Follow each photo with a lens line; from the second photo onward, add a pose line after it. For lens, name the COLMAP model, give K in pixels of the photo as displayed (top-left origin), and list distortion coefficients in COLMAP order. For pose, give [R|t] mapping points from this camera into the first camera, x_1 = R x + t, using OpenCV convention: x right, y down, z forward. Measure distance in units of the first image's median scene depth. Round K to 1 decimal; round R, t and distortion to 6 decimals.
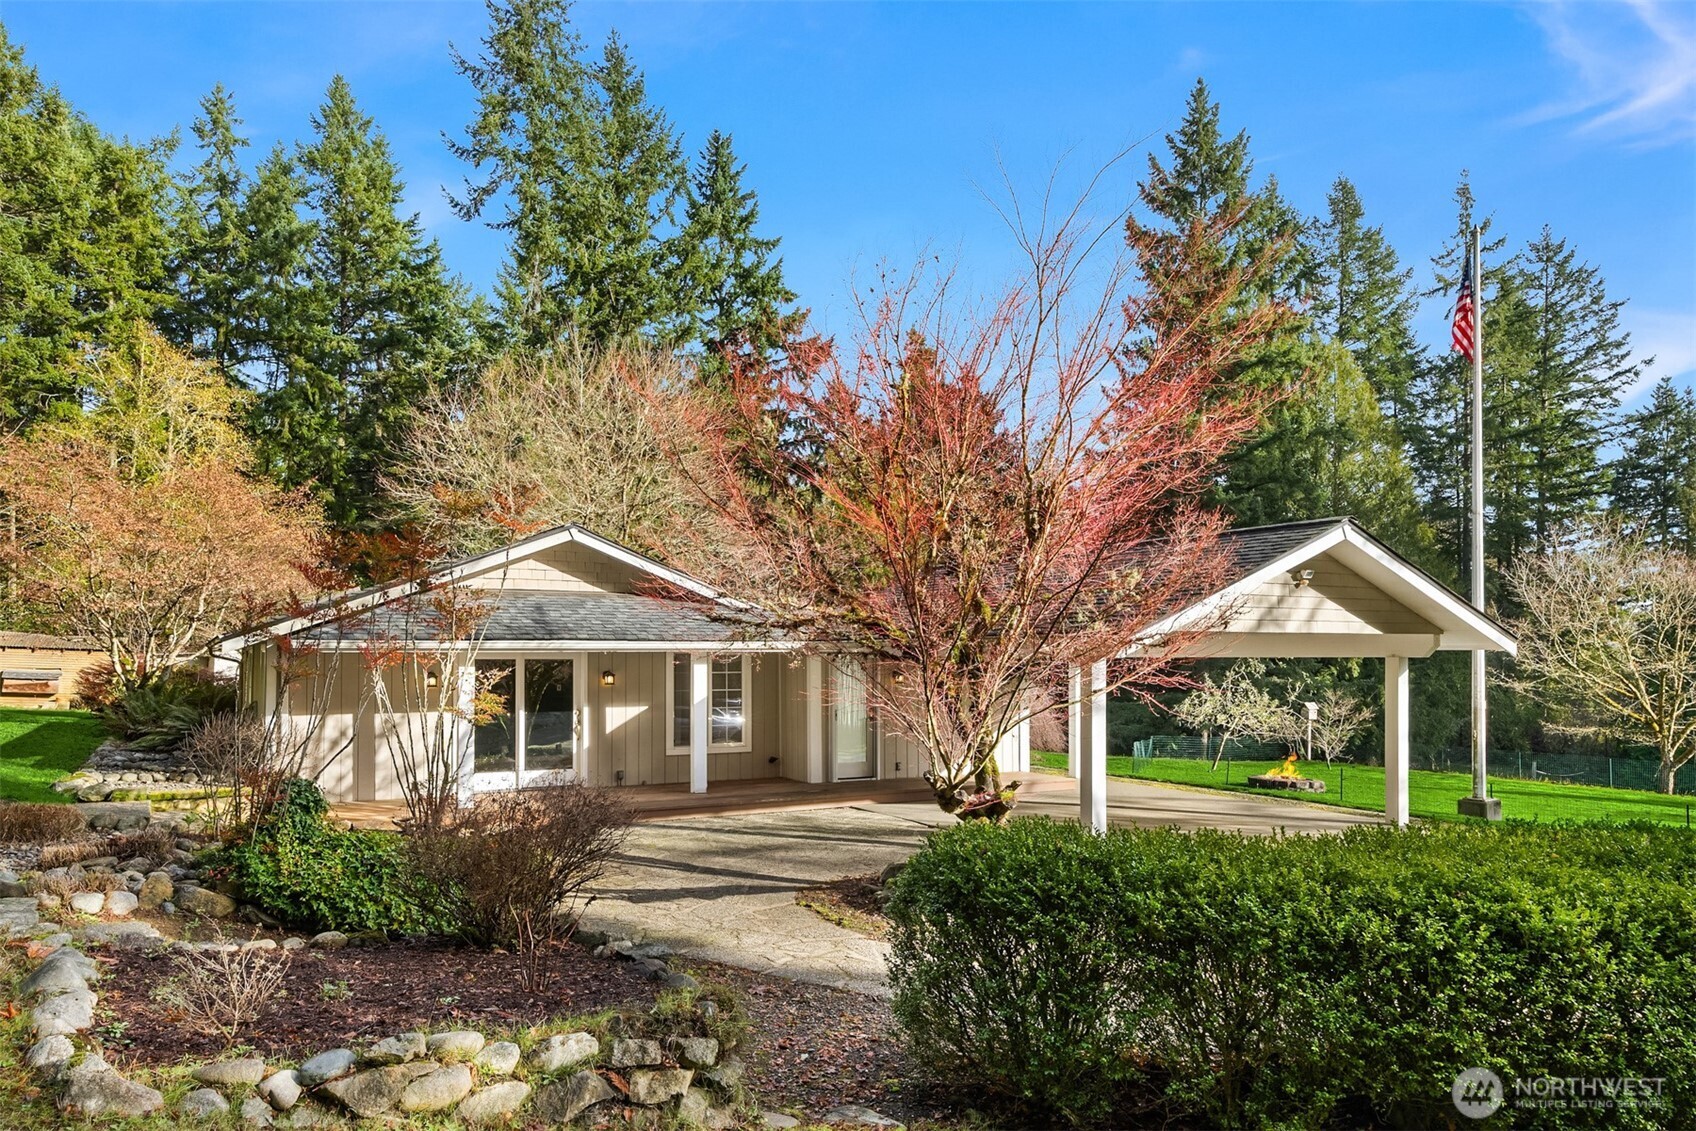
lens RADIAL K [[1117.1, 0, 846.4], [0, 1117.1, 558.7], [0, 0, 1]] dist [0.011899, 0.000192]
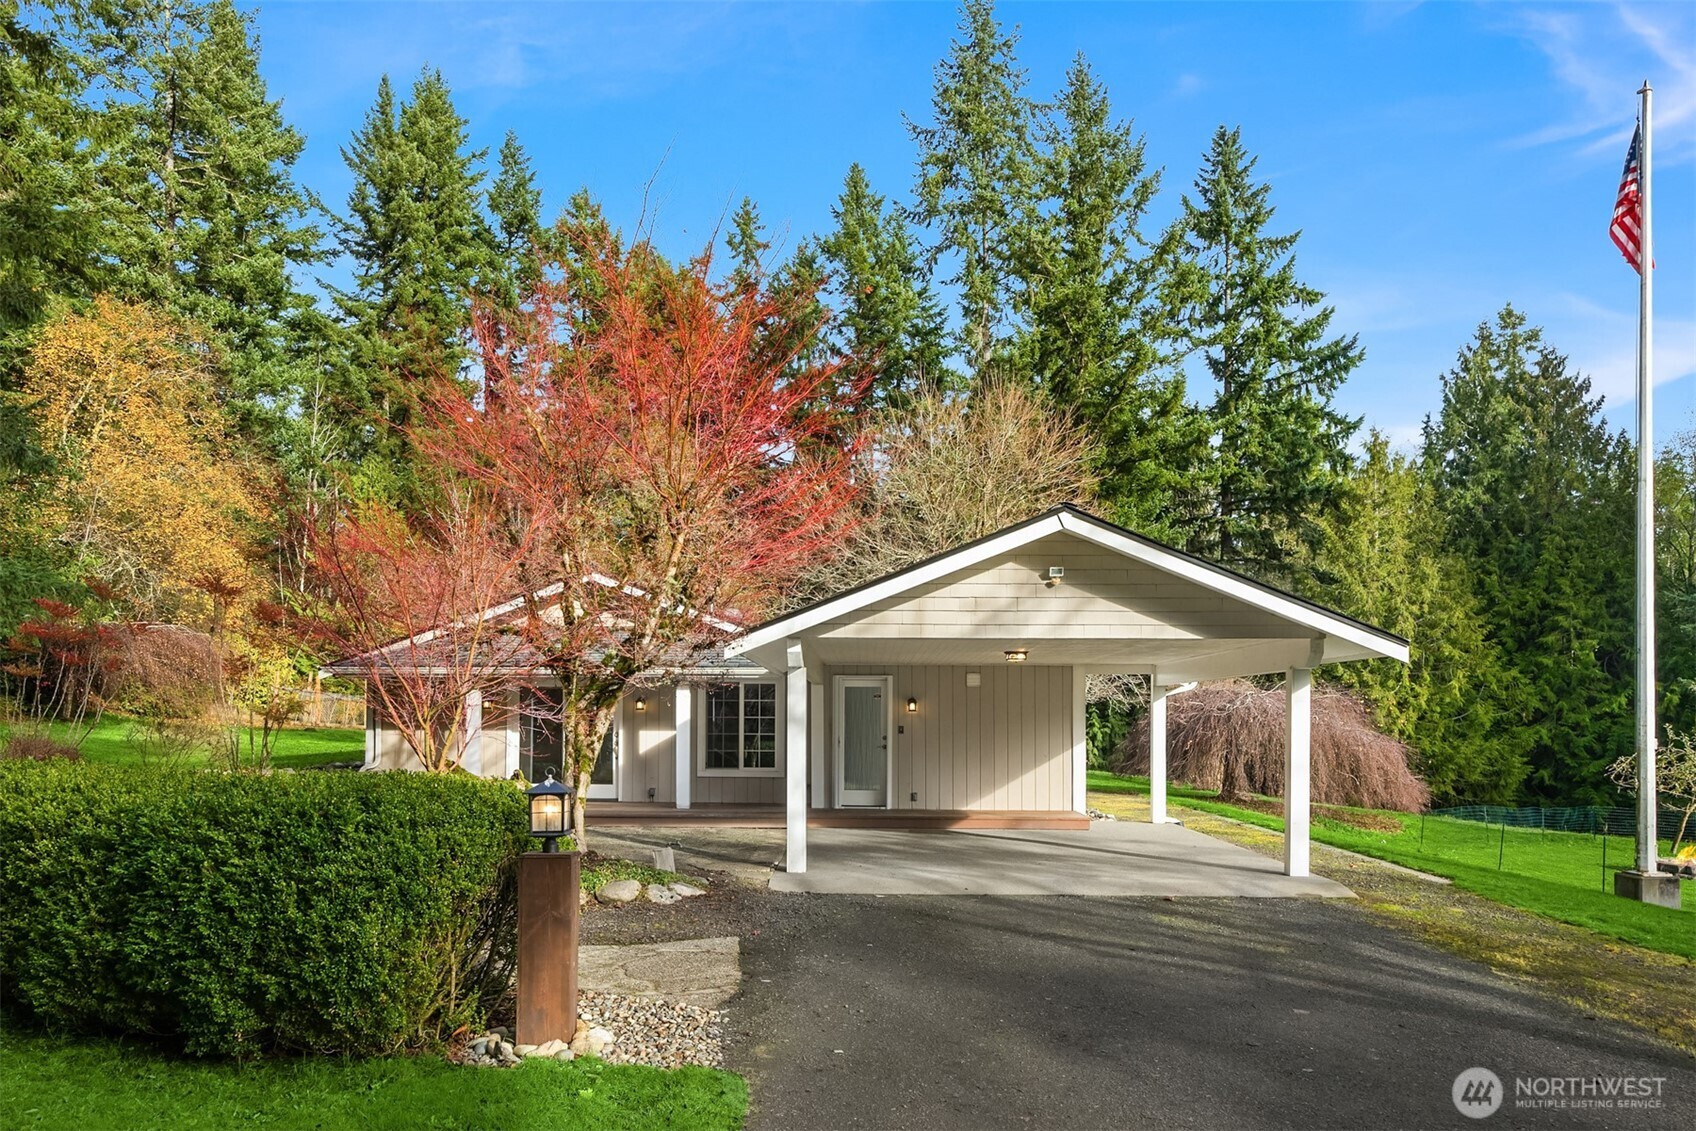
lens RADIAL K [[1191.4, 0, 835.1], [0, 1191.4, 615.6], [0, 0, 1]] dist [0.003965, -0.004865]
pose [[0.862617, -0.038702, -0.504375, 0.116884], [0.039622, 0.999175, -0.008906, 0.007909], [0.504304, -0.012302, 0.863439, 0.016947]]
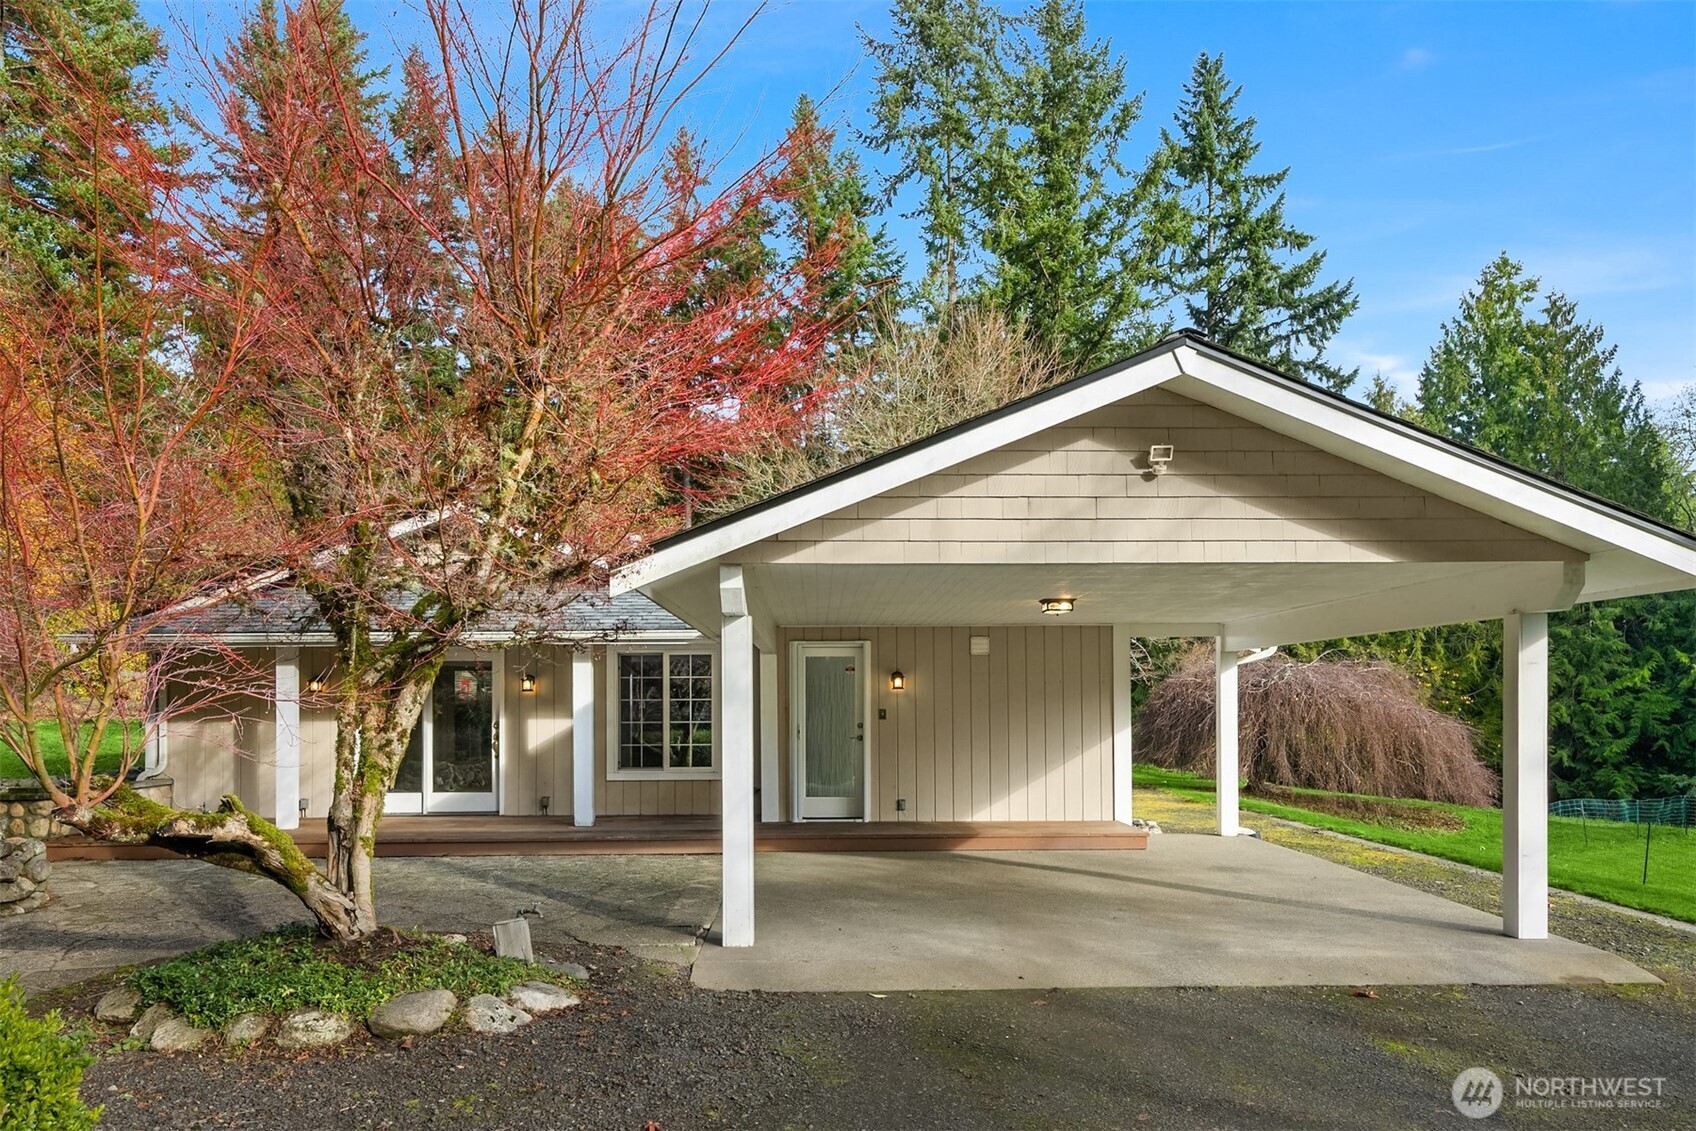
lens RADIAL K [[1248.9, 0, 845.8], [0, 1248.9, 622.0], [0, 0, 1]] dist [0.012244, 0.010499]
pose [[0.885992, -0.034571, -0.462409, 0.088326], [0.046701, 0.998799, 0.014809, 0.012506], [0.461342, -0.034716, 0.886543, 0.063289]]
